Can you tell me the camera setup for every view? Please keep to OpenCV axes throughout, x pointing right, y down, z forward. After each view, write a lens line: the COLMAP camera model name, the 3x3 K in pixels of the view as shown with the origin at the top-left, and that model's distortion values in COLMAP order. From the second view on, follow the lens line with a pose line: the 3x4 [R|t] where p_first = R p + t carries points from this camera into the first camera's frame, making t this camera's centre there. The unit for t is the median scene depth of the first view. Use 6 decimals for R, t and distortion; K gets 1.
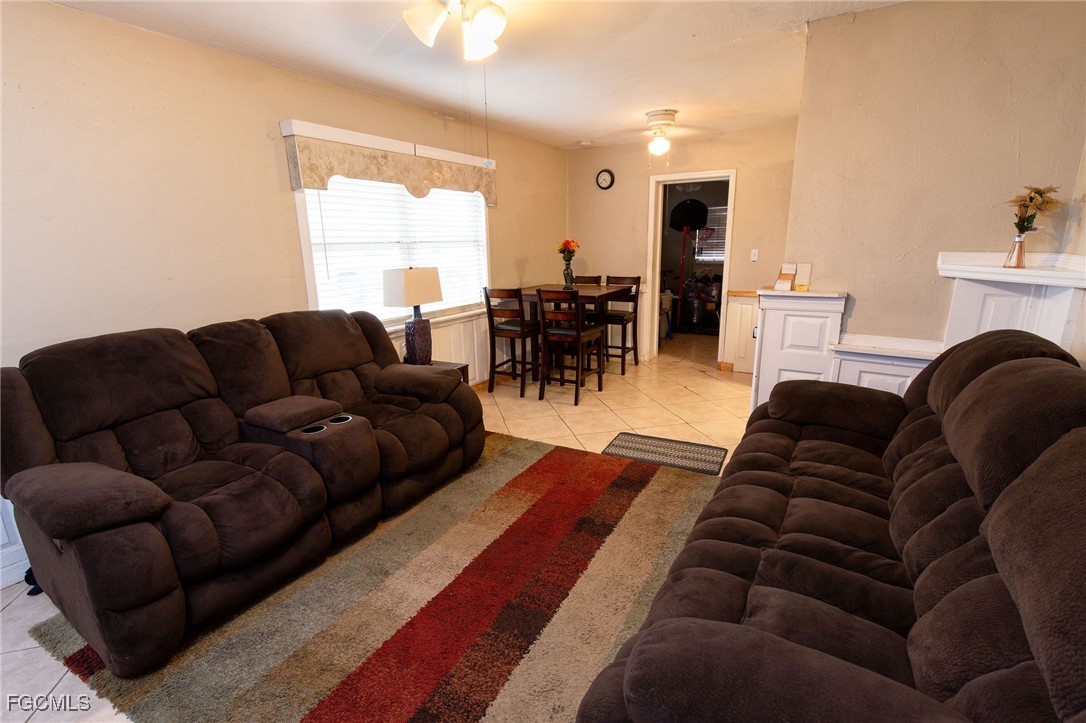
lens RADIAL K [[505.7, 0, 552.9], [0, 505.7, 359.9], [0, 0, 1]] dist [0.003016, -0.000191]
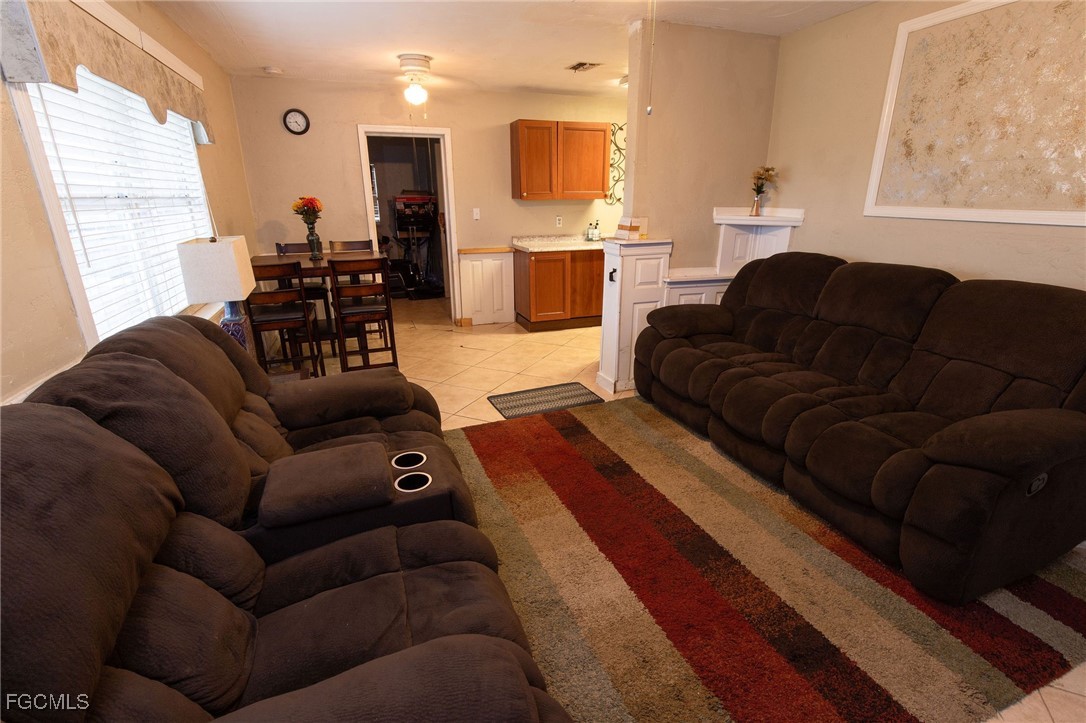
lens RADIAL K [[505.7, 0, 552.9], [0, 505.7, 359.9], [0, 0, 1]] dist [0.003016, -0.000191]
pose [[0.632166, -0.227295, 0.740745, -0.561854], [0.174376, 0.973216, 0.149812, -0.059713], [-0.754956, 0.034462, 0.654869, 0.291011]]
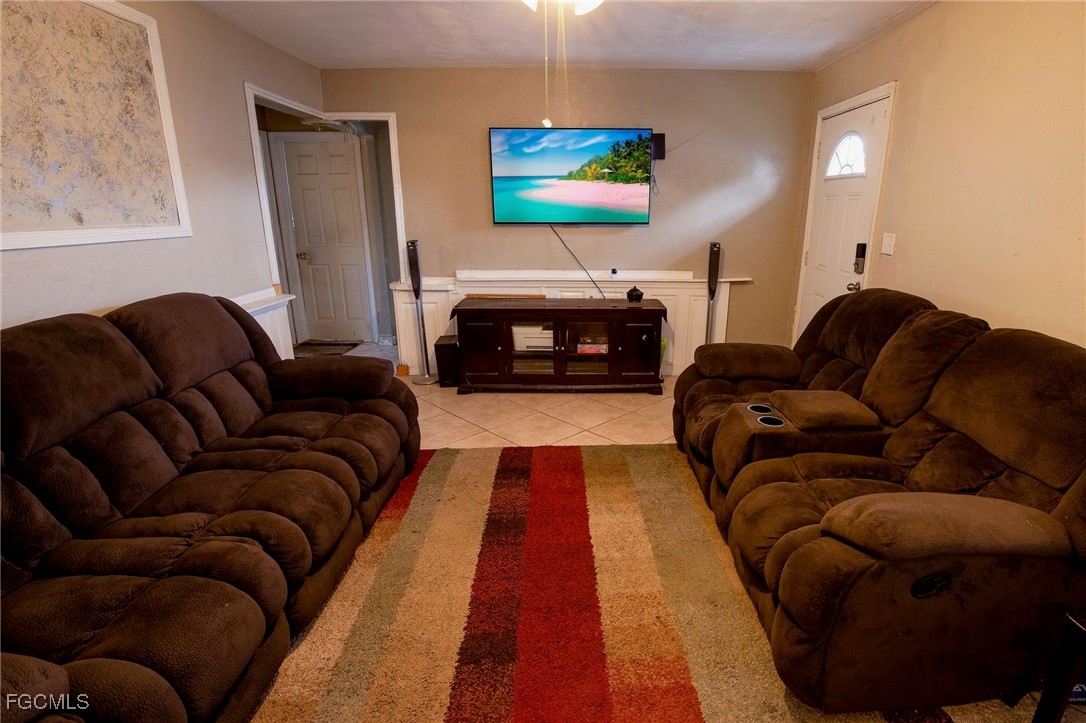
lens RADIAL K [[538.2, 0, 580.7], [0, 538.2, 360.8], [0, 0, 1]] dist [-0.023524, 0.000241]
pose [[-0.861728, 0.148219, -0.485238, 0.196558], [-0.110115, 0.878948, 0.464032, -0.255982], [0.495277, 0.453301, -0.741093, 1.060661]]
